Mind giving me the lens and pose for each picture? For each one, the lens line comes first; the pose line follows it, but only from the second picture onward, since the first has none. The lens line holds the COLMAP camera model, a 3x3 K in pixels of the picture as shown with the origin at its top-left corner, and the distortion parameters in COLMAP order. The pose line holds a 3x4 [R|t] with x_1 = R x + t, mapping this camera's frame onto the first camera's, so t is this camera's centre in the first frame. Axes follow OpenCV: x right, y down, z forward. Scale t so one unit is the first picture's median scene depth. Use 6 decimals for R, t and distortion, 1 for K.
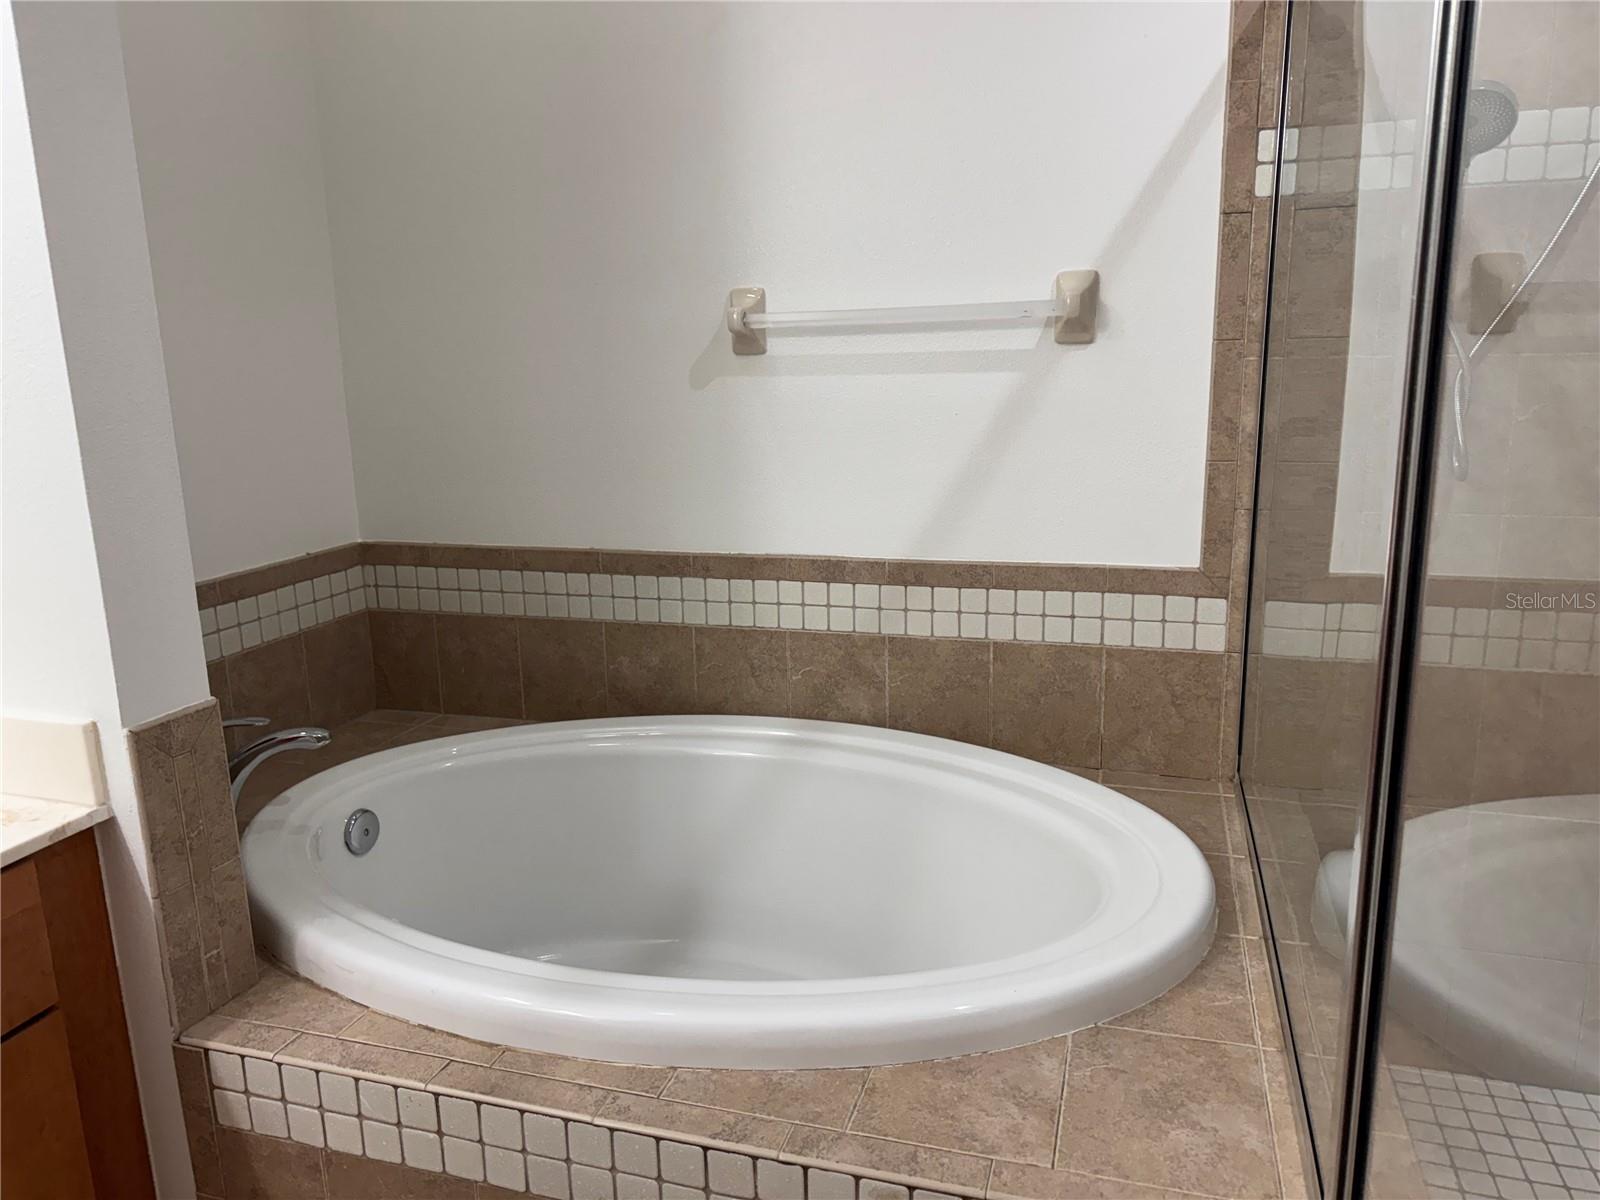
lens RADIAL K [[1123.1, 0, 782.8], [0, 1123.1, 593.6], [0, 0, 1]] dist [0.128296, -0.229485]
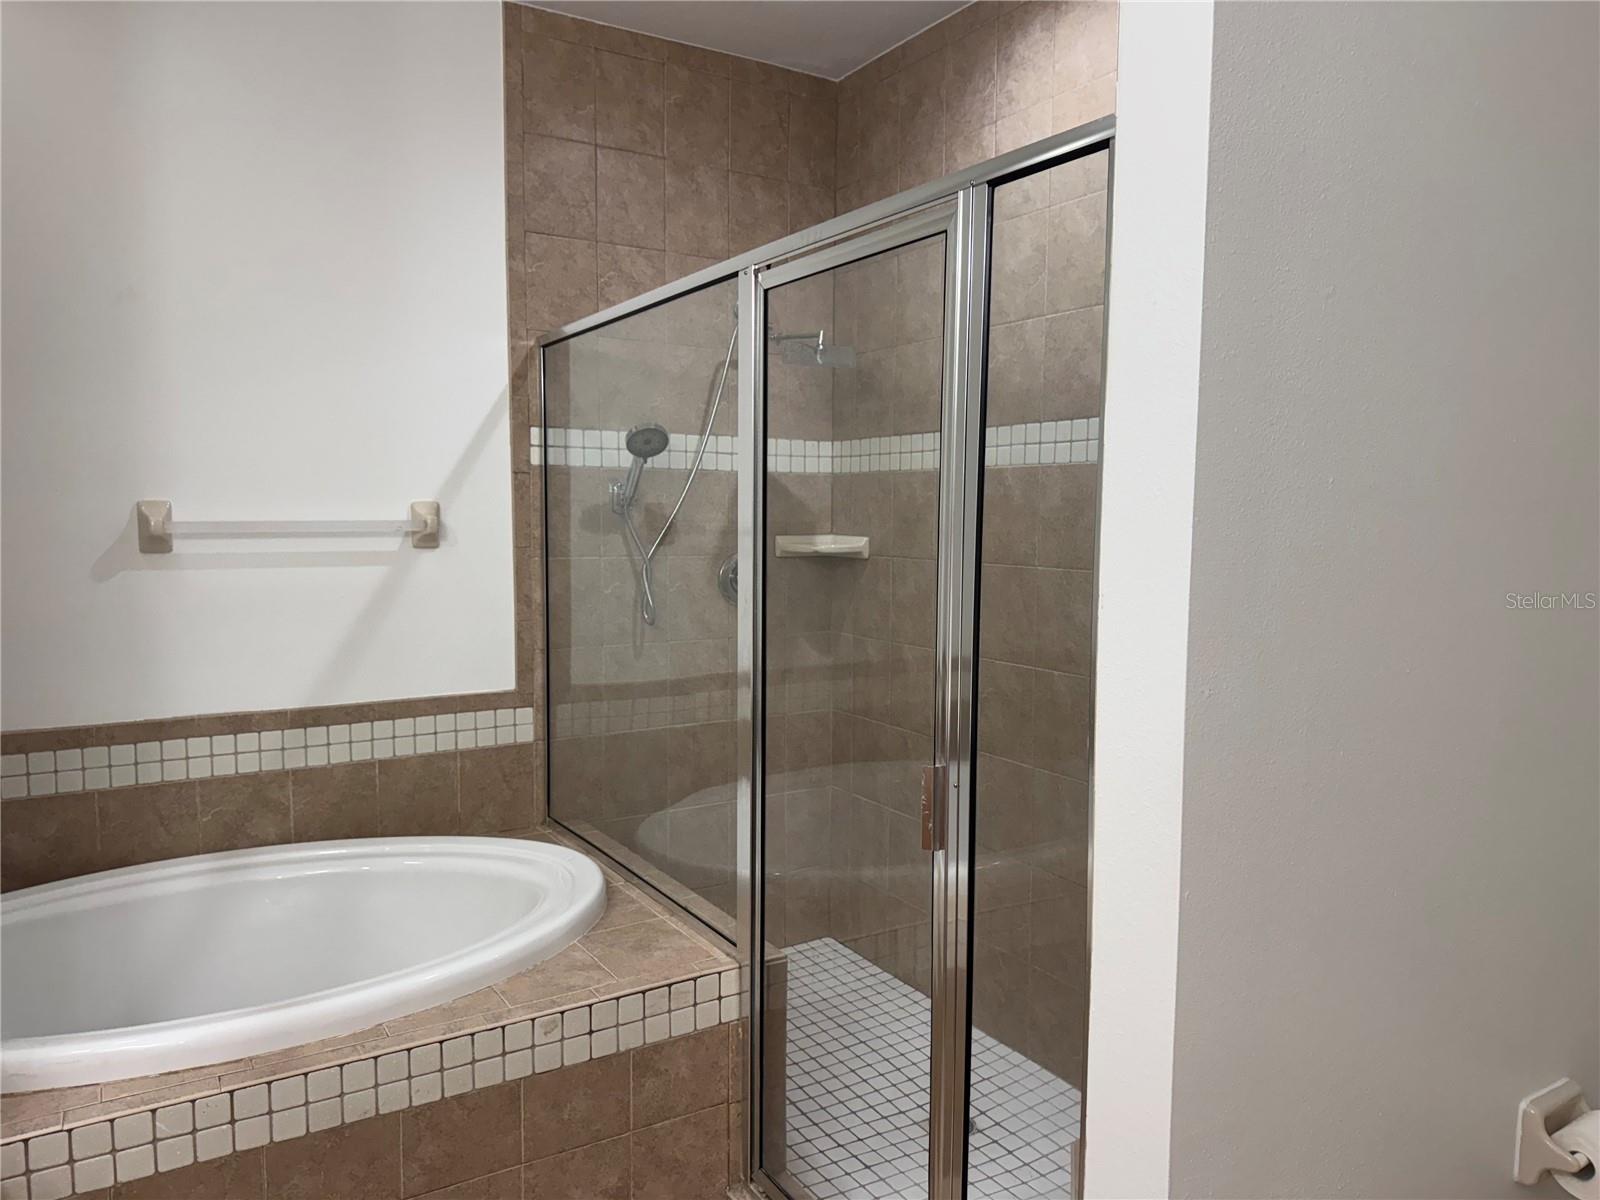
lens RADIAL K [[1120.0, 0, 800.8], [0, 1120.0, 597.4], [0, 0, 1]] dist [0.020722, -0.060645]
pose [[0.656079, -0.033160, 0.753963, -0.517740], [0.139179, 0.987215, -0.077692, 0.026169], [-0.741747, 0.155908, 0.652306, -0.305541]]
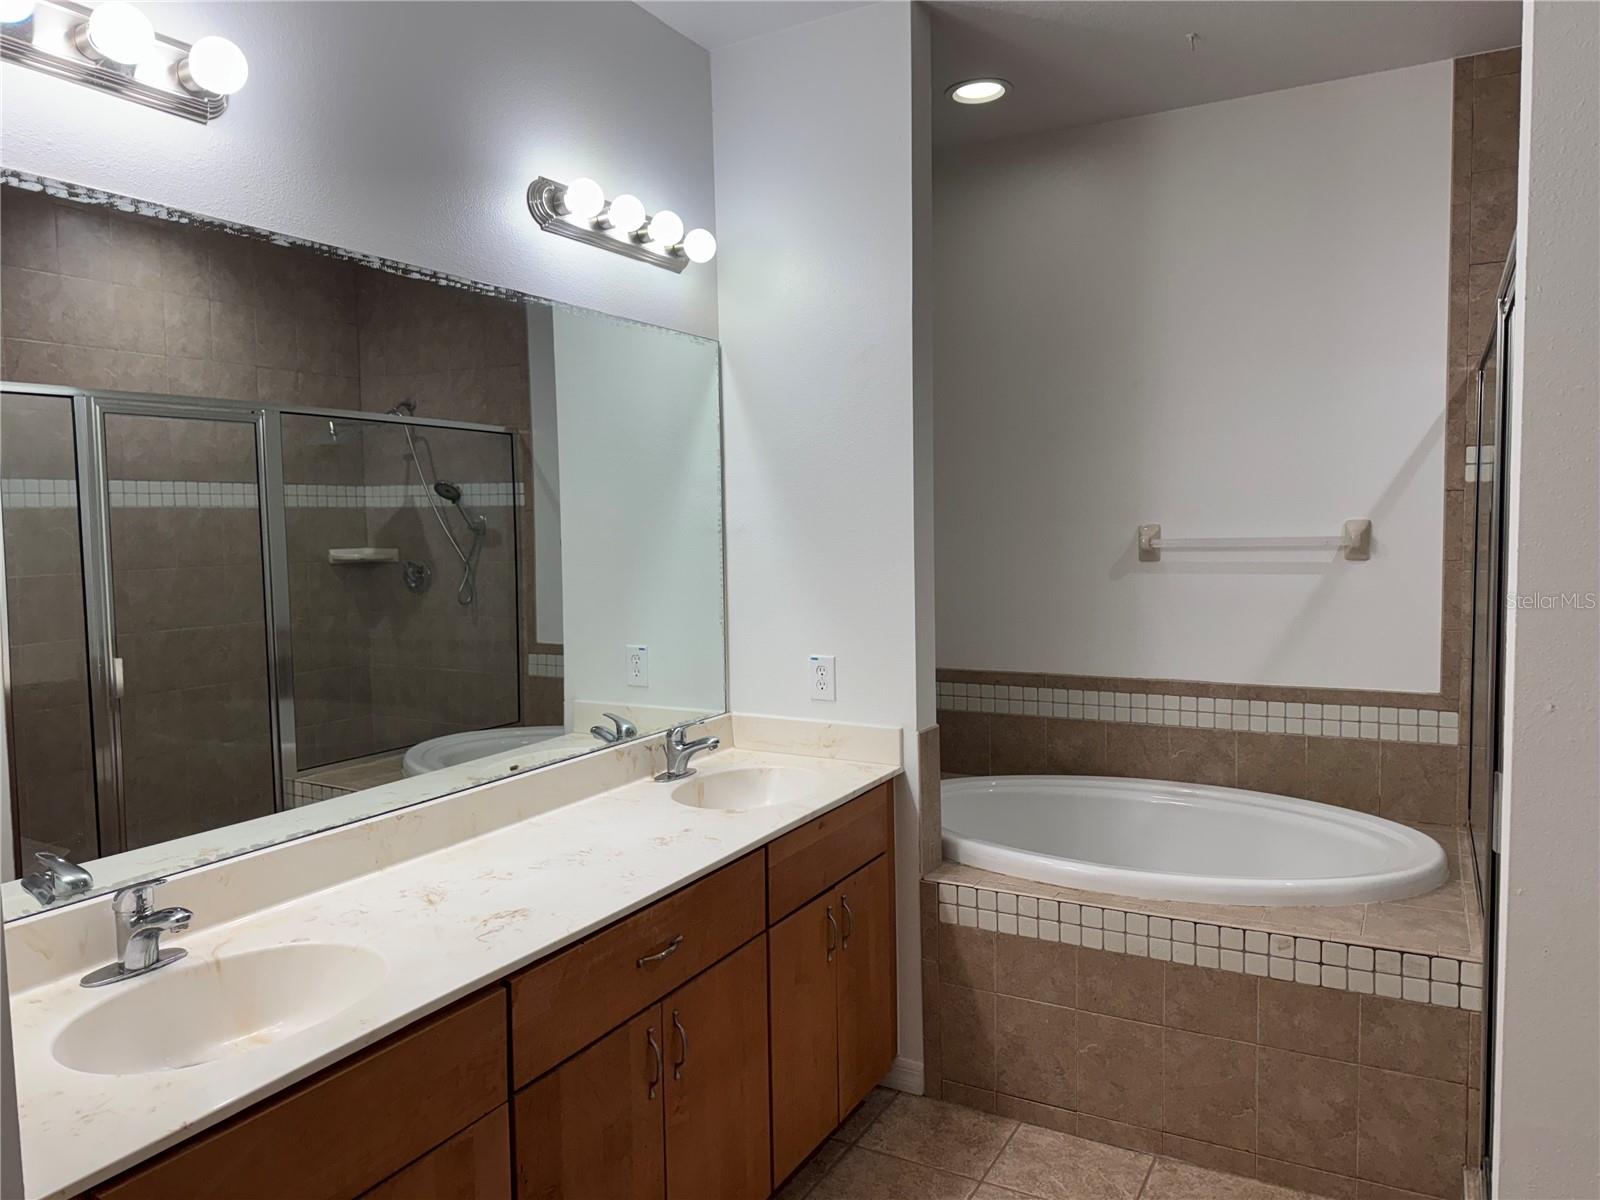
lens RADIAL K [[1118.2, 0, 796.1], [0, 1118.2, 588.0], [0, 0, 1]] dist [0.034298, -0.067060]
pose [[0.979904, 0.020724, -0.198389, -0.231518], [-0.049230, 0.988947, -0.139855, 0.099043], [0.193297, 0.146811, 0.970094, -0.787070]]
